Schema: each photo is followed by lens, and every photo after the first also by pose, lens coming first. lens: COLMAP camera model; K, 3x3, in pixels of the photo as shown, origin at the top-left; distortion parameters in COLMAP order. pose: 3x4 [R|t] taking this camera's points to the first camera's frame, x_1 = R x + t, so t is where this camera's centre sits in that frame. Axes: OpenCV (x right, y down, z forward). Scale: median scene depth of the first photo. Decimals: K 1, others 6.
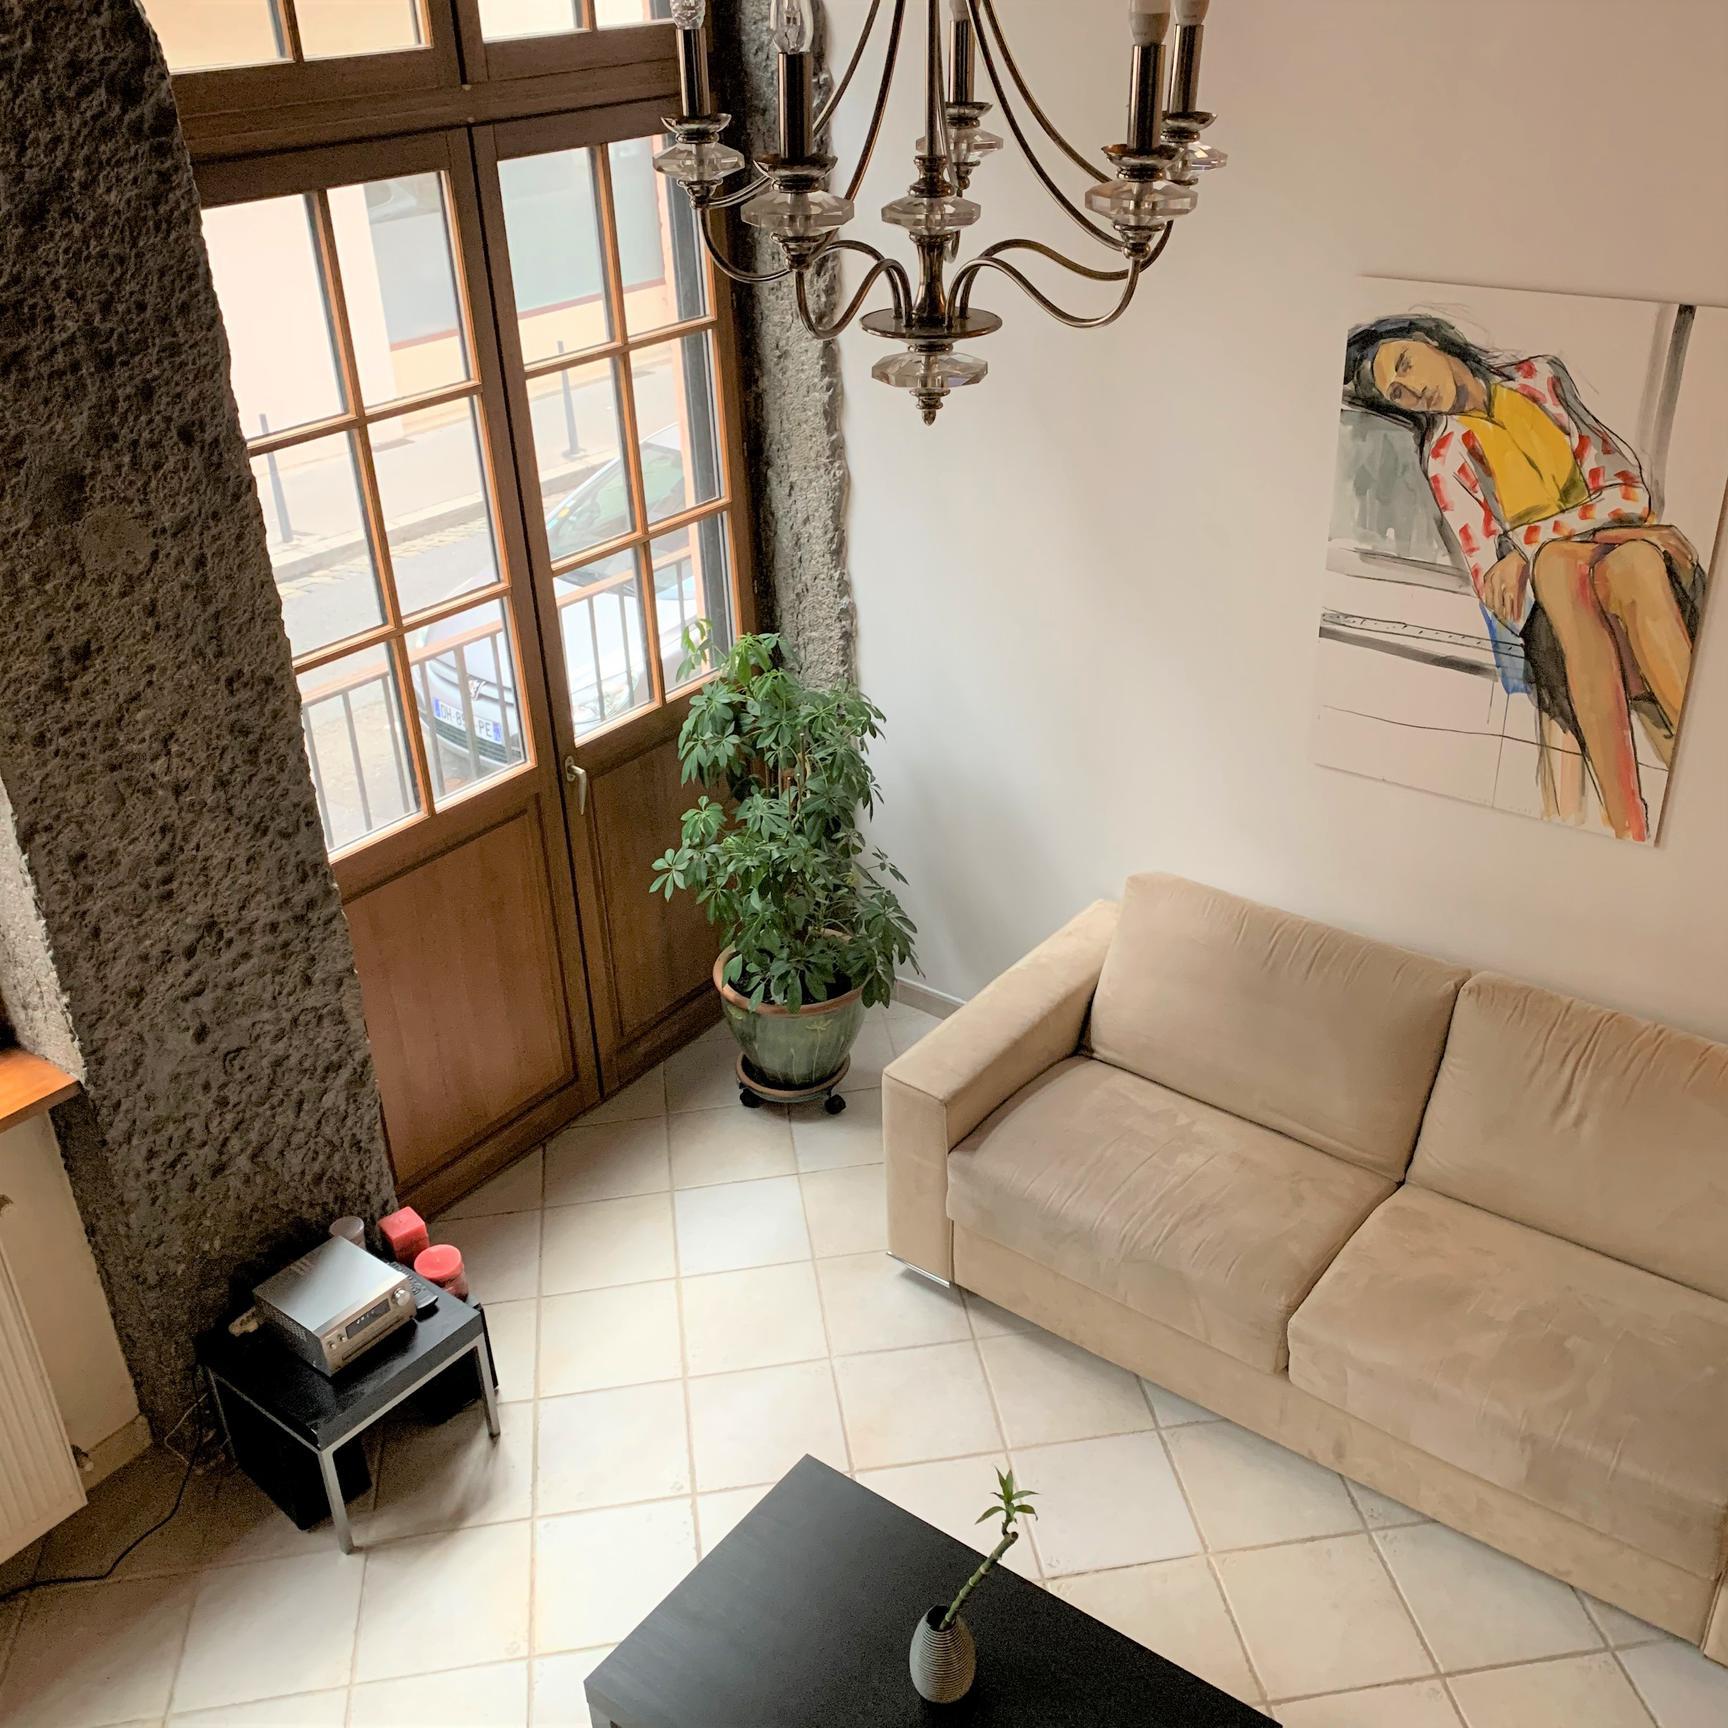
lens RADIAL K [[1773.9, 0, 853.7], [0, 1773.9, 861.3], [0, 0, 1]] dist [0.022776, 0.000000]
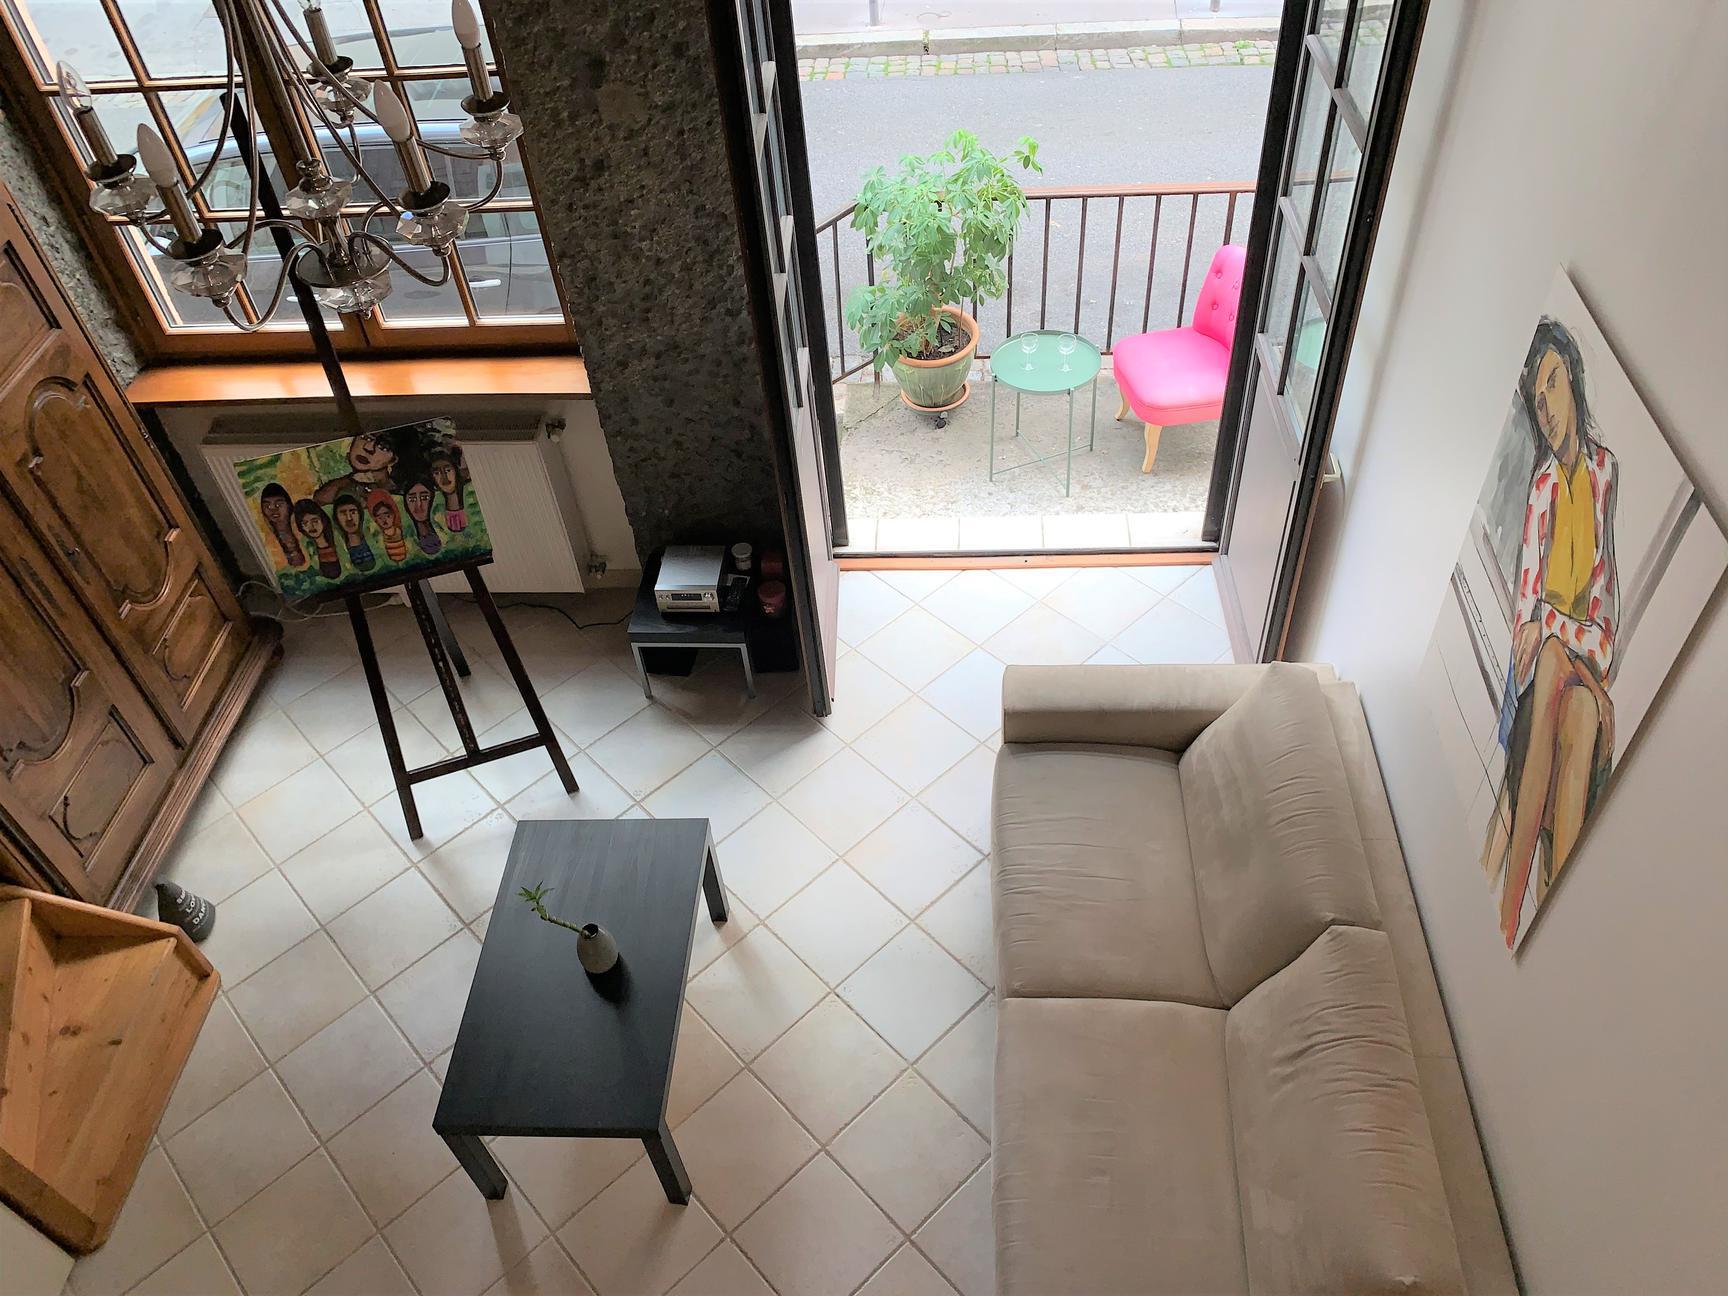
lens RADIAL K [[1324.2, 0, 847.9], [0, 1324.2, 649.0], [0, 0, 1]] dist [0.022455, -0.001796]
pose [[0.560784, 0.592643, -0.578183, 0.590101], [-0.343950, 0.801963, 0.488420, -0.384260], [0.753140, -0.075032, 0.653567, 0.292666]]
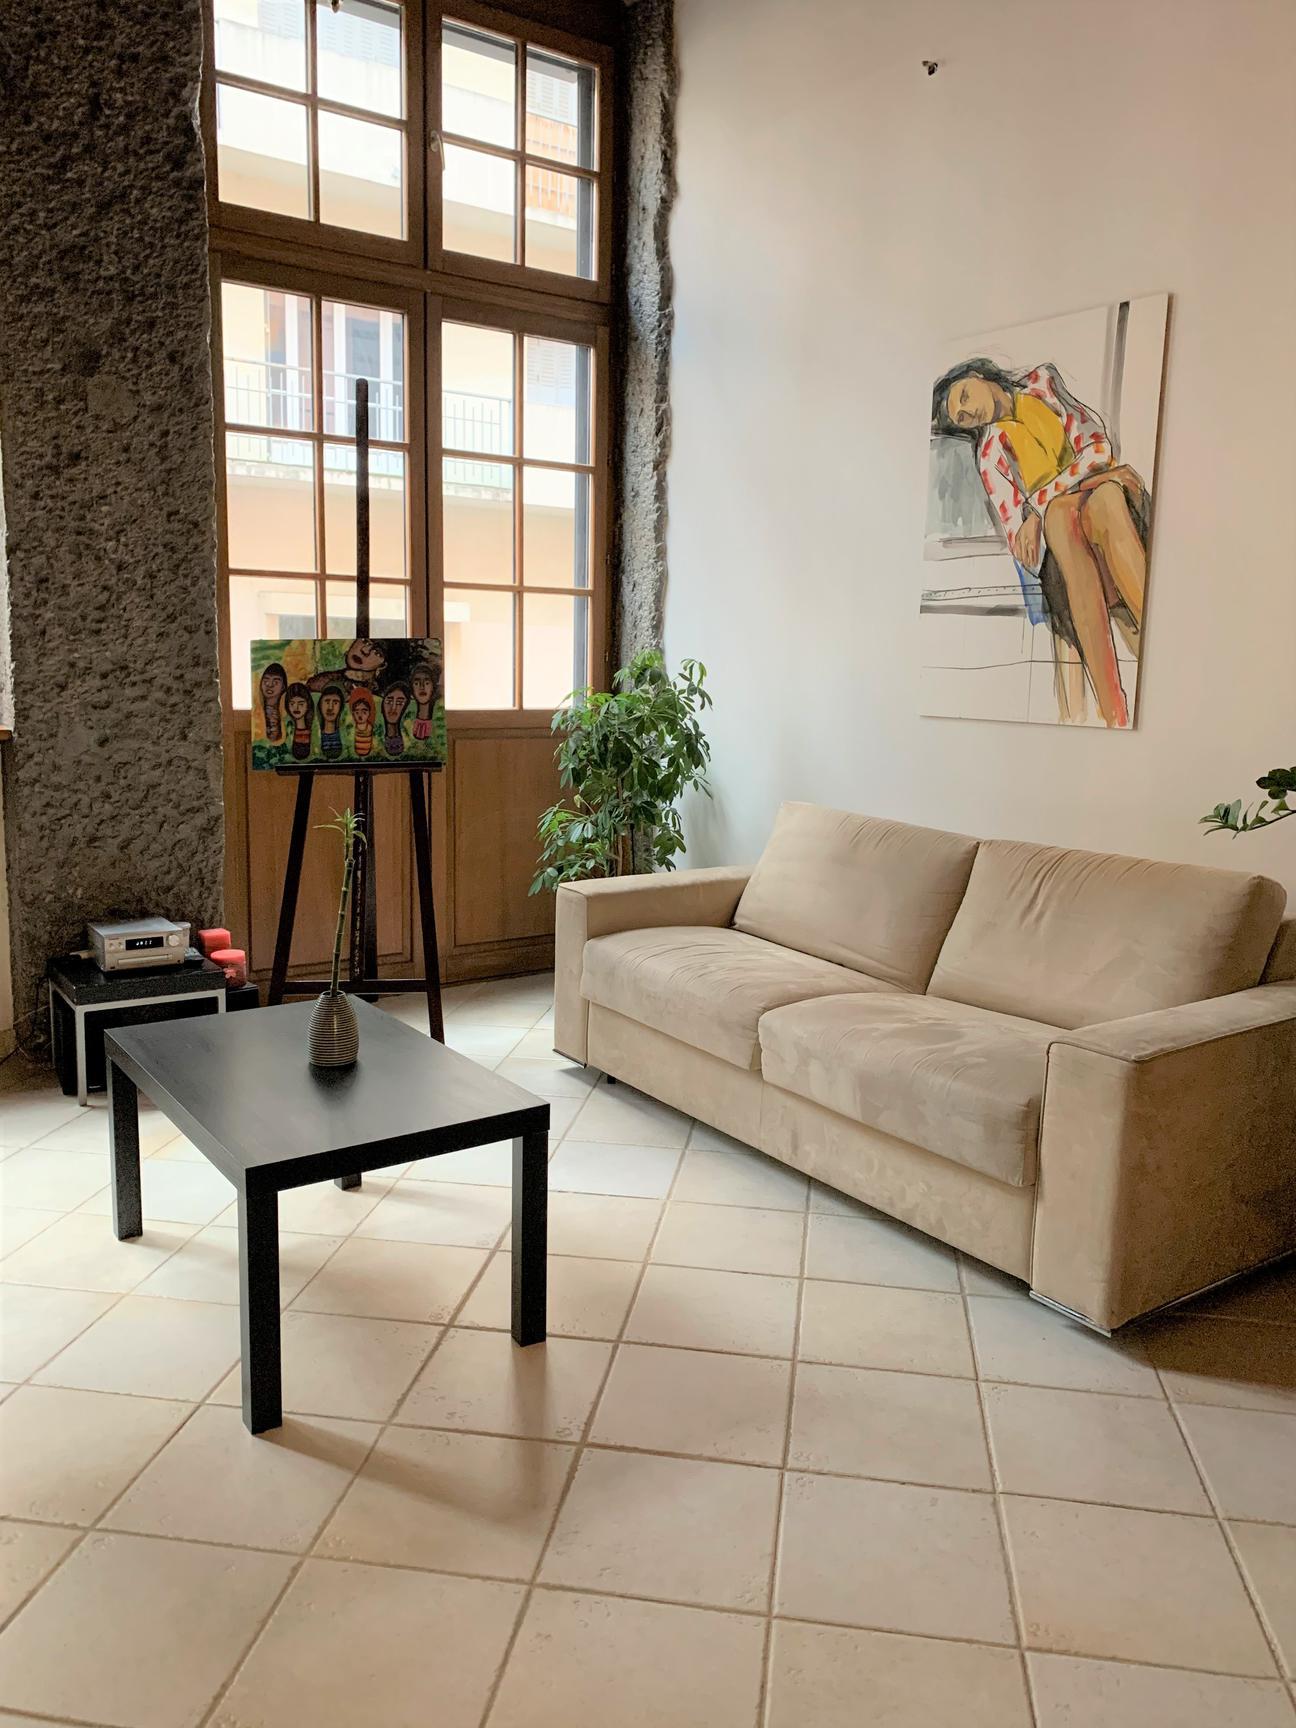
lens RADIAL K [[1324.2, 0, 635.5], [0, 1324.2, 851.8], [0, 0, 1]] dist [0.022455, -0.001796]
pose [[0.950662, 0.105579, -0.291712, 0.416440], [-0.197722, 0.930785, -0.307482, 0.448897], [0.239057, 0.349989, 0.905737, 0.103507]]
